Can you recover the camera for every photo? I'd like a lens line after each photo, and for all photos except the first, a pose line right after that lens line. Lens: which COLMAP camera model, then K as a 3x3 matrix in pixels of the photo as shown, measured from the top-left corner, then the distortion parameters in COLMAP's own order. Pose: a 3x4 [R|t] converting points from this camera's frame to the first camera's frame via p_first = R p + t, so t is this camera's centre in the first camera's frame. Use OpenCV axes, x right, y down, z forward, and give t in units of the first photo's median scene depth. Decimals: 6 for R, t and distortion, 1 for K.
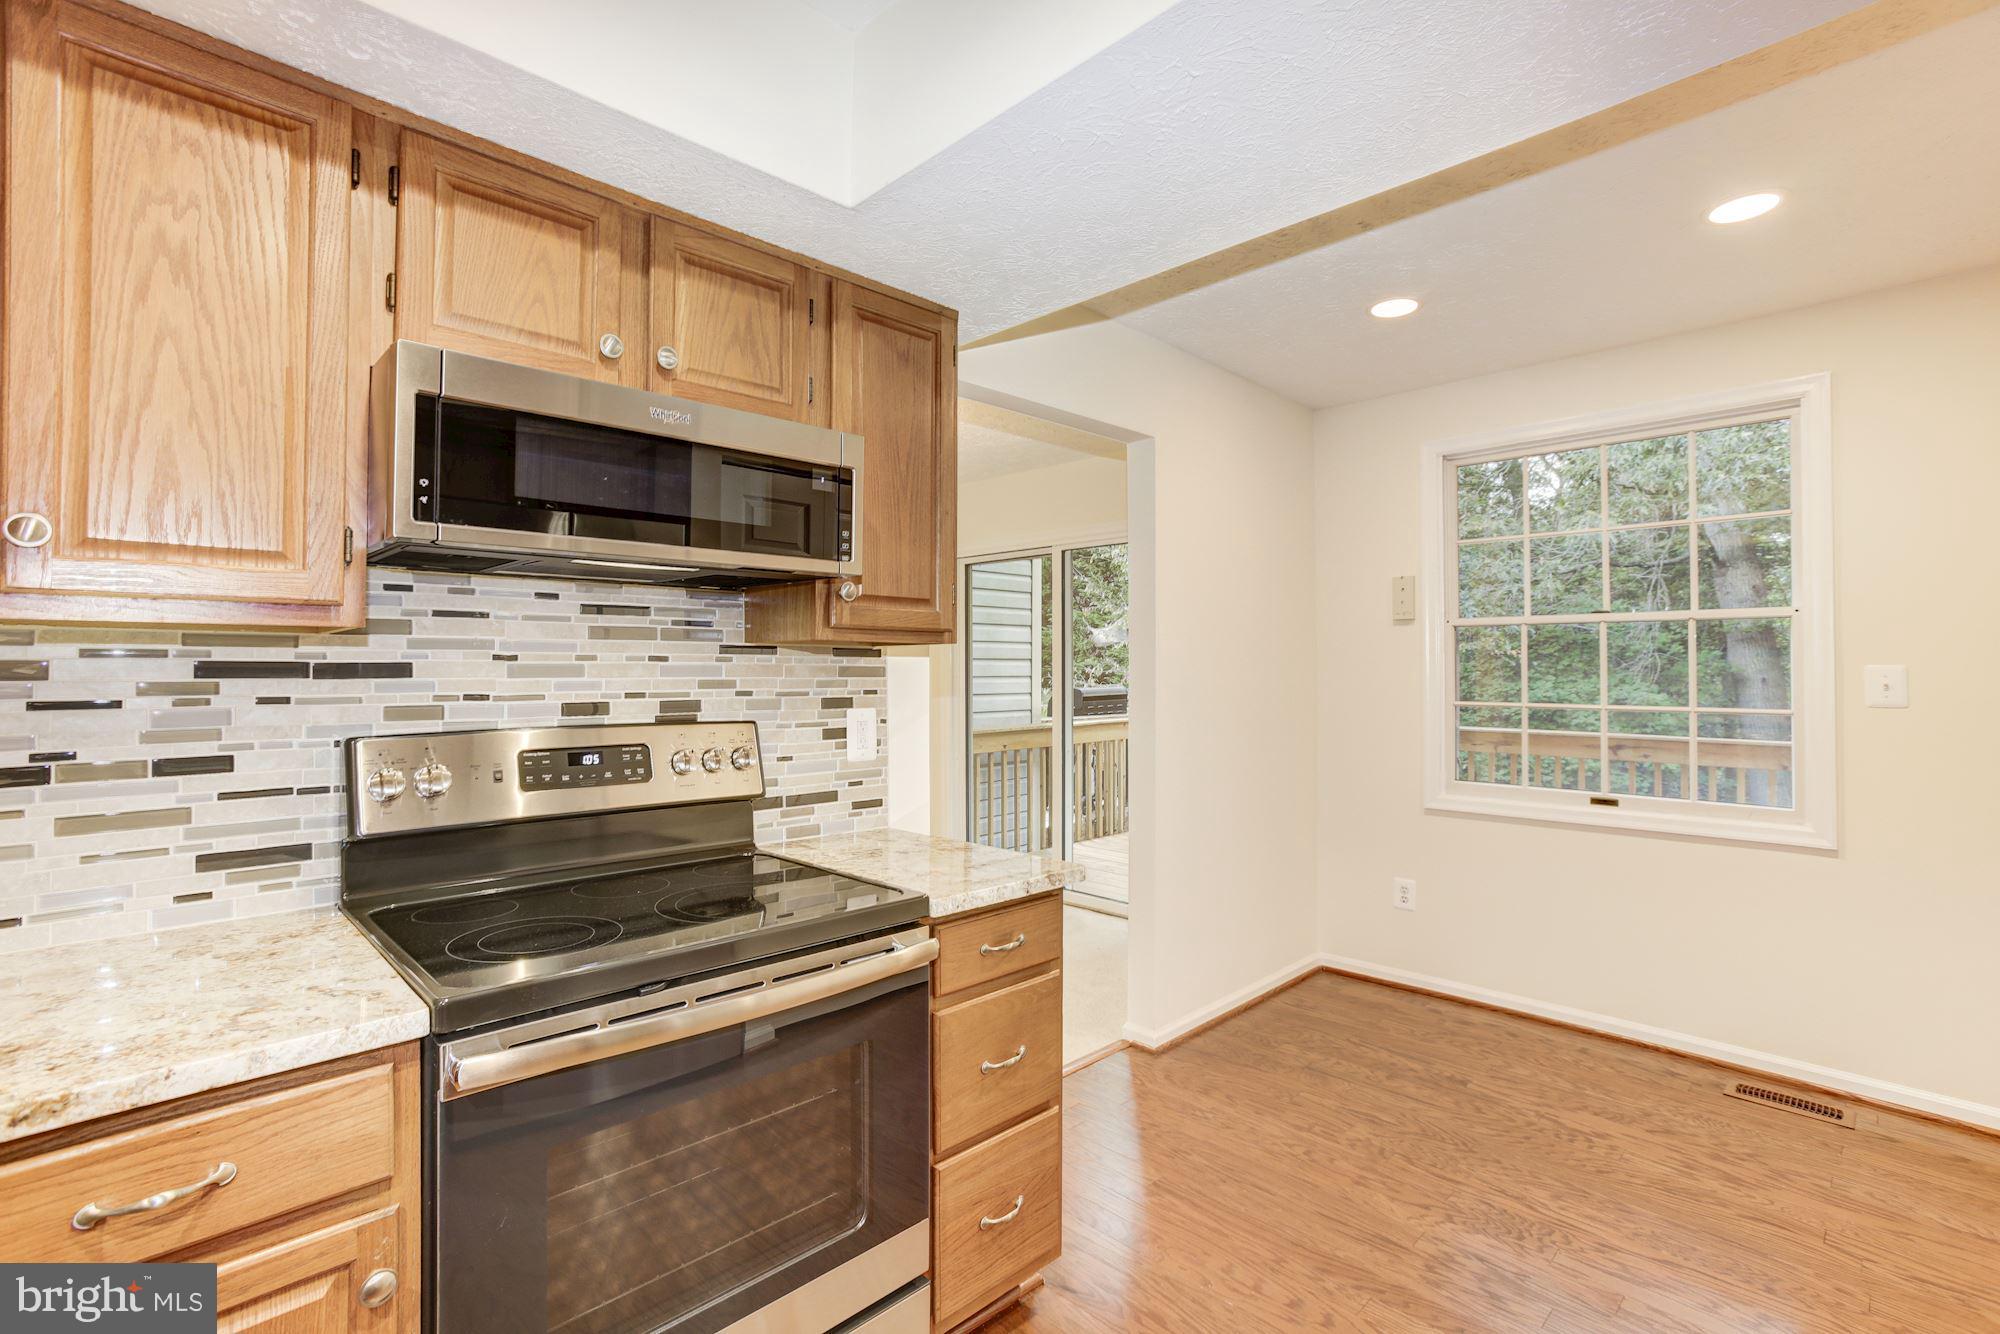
lens RADIAL K [[916.0, 0, 986.7], [0, 916.0, 660.6], [0, 0, 1]] dist [-0.032762, 0.018779]
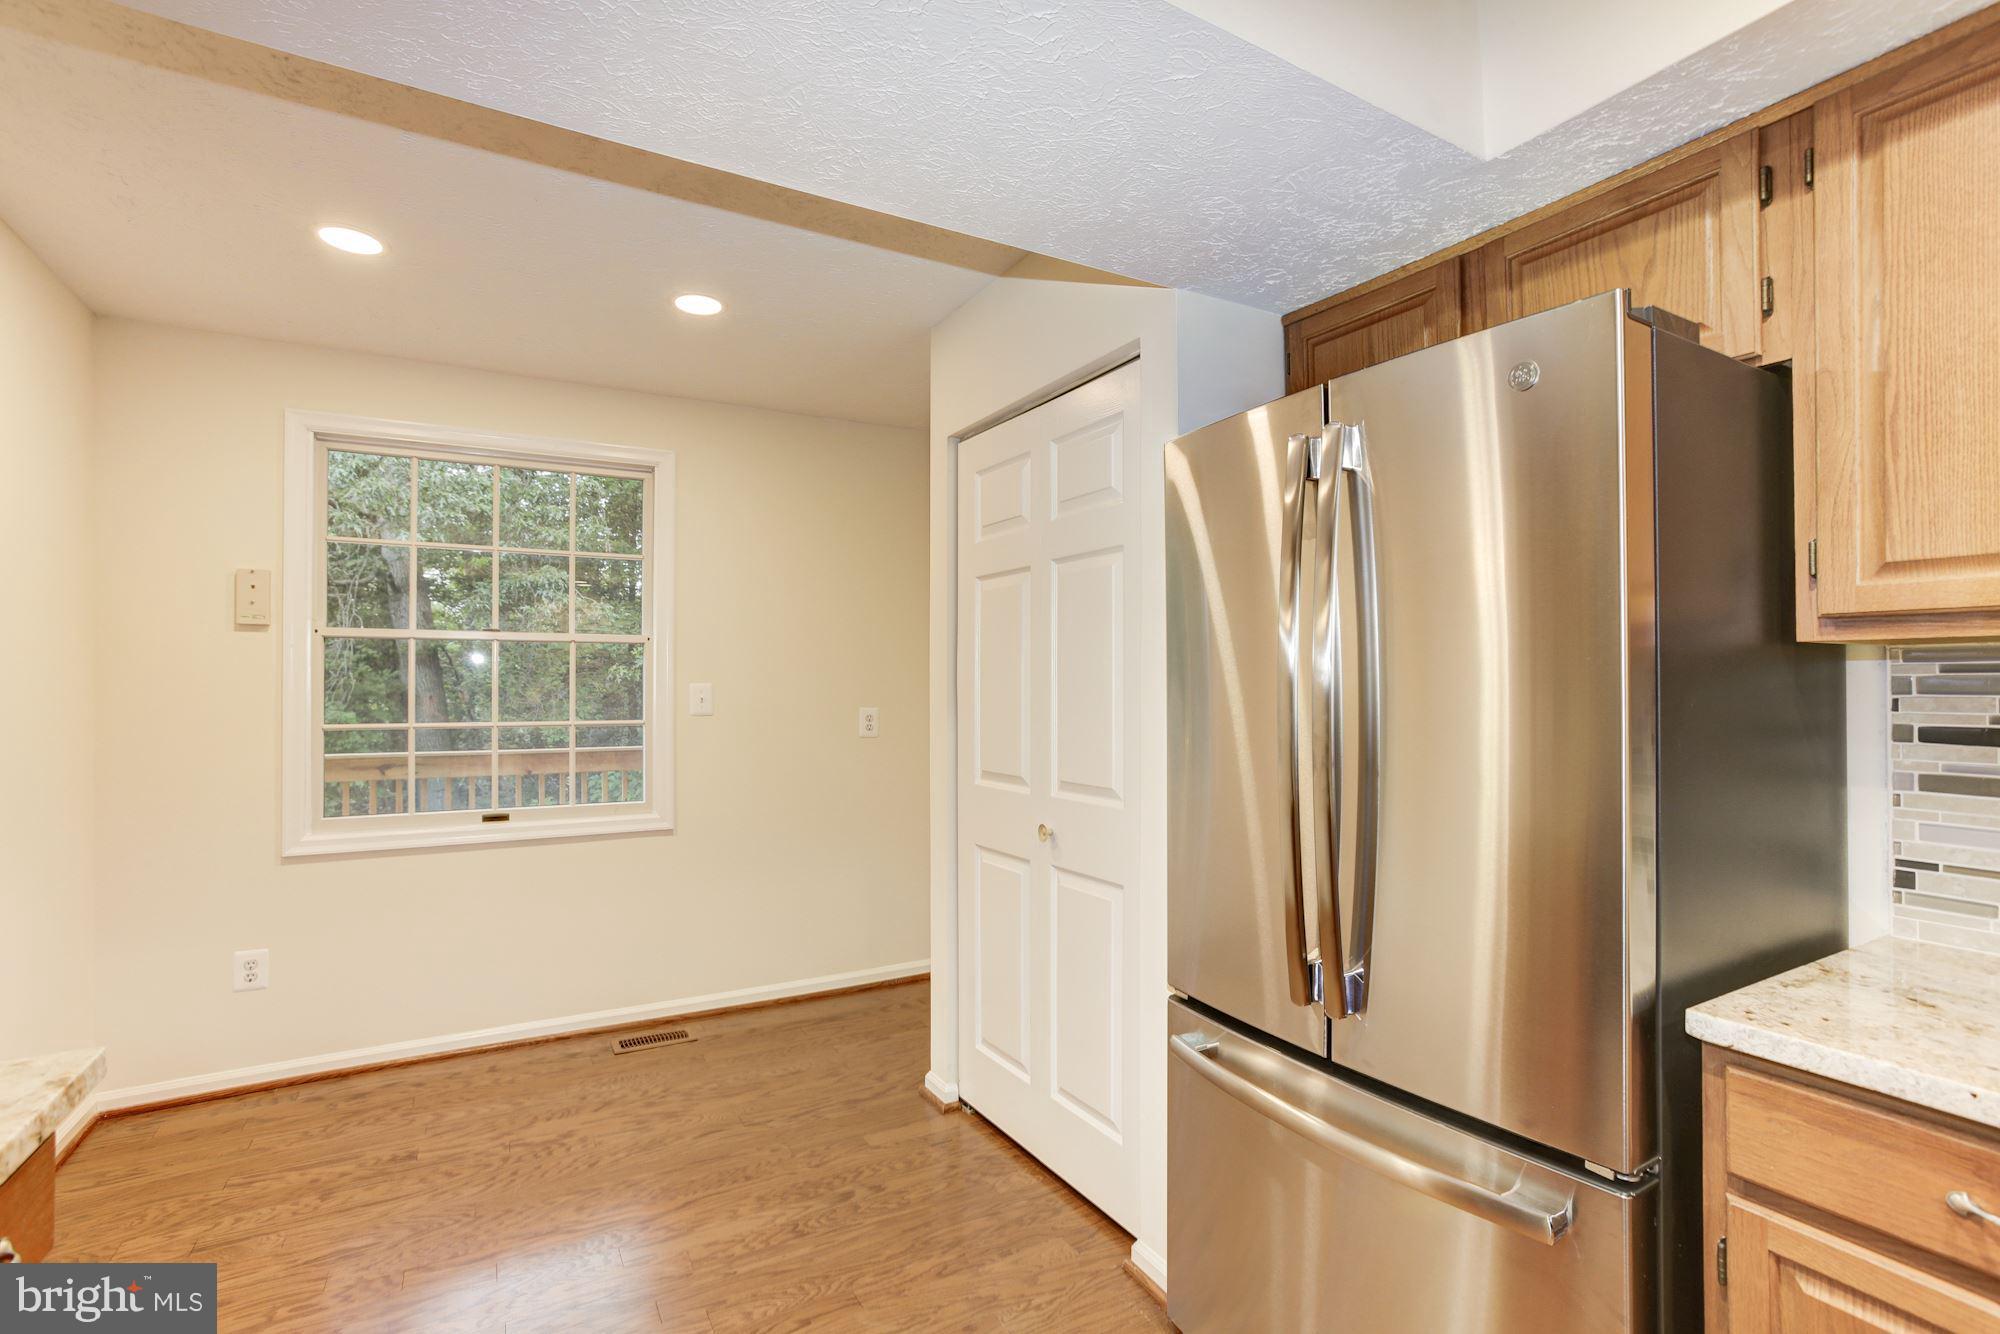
lens RADIAL K [[916.0, 0, 981.6], [0, 916.0, 679.1], [0, 0, 1]] dist [-0.032762, 0.018779]
pose [[0.247087, 0.010451, 0.968937, -0.179272], [-0.009653, 0.999919, -0.008323, 0.004669], [-0.968945, -0.007297, 0.247168, 0.235507]]
